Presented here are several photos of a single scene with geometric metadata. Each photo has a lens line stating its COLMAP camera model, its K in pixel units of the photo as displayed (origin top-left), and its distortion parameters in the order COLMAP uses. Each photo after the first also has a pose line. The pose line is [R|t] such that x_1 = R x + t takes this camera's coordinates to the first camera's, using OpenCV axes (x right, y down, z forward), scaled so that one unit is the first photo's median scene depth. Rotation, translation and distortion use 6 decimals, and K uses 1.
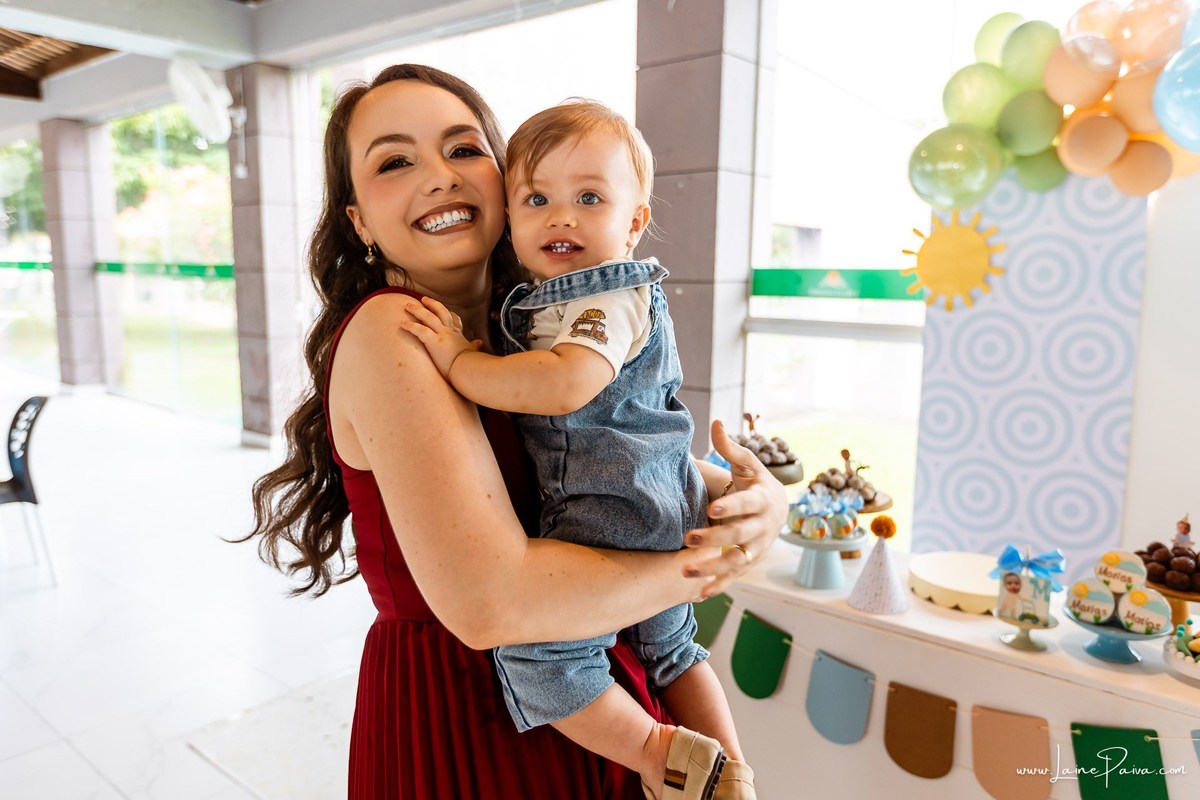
lens RADIAL K [[866.9, 0, 600.9], [0, 866.9, 389.0], [0, 0, 1]] dist [0.007755, -0.012565]
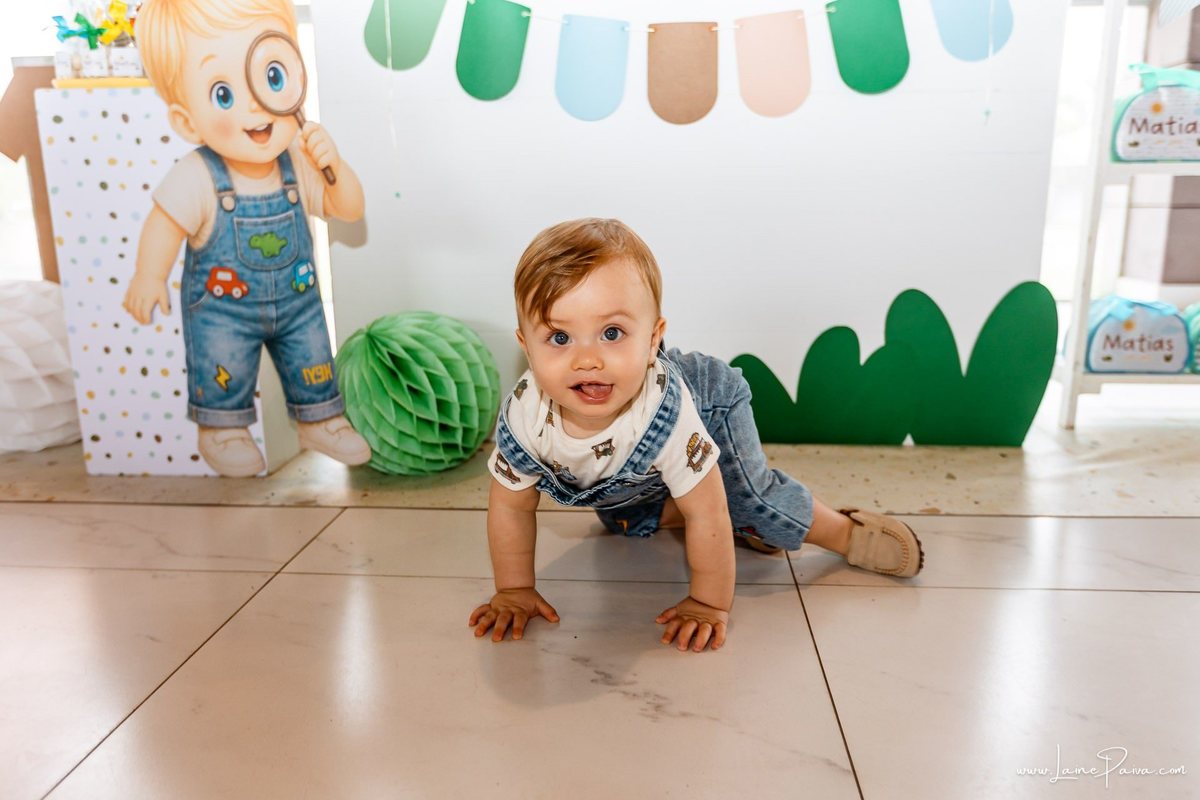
lens RADIAL K [[929.9, 0, 609.3], [0, 929.9, 413.4], [0, 0, 1]] dist [-0.005820, -0.000896]
pose [[0.806824, -0.139034, 0.574199, -0.183640], [0.101300, 0.990077, 0.097393, 0.363794], [-0.582042, -0.020412, 0.812903, 0.116669]]
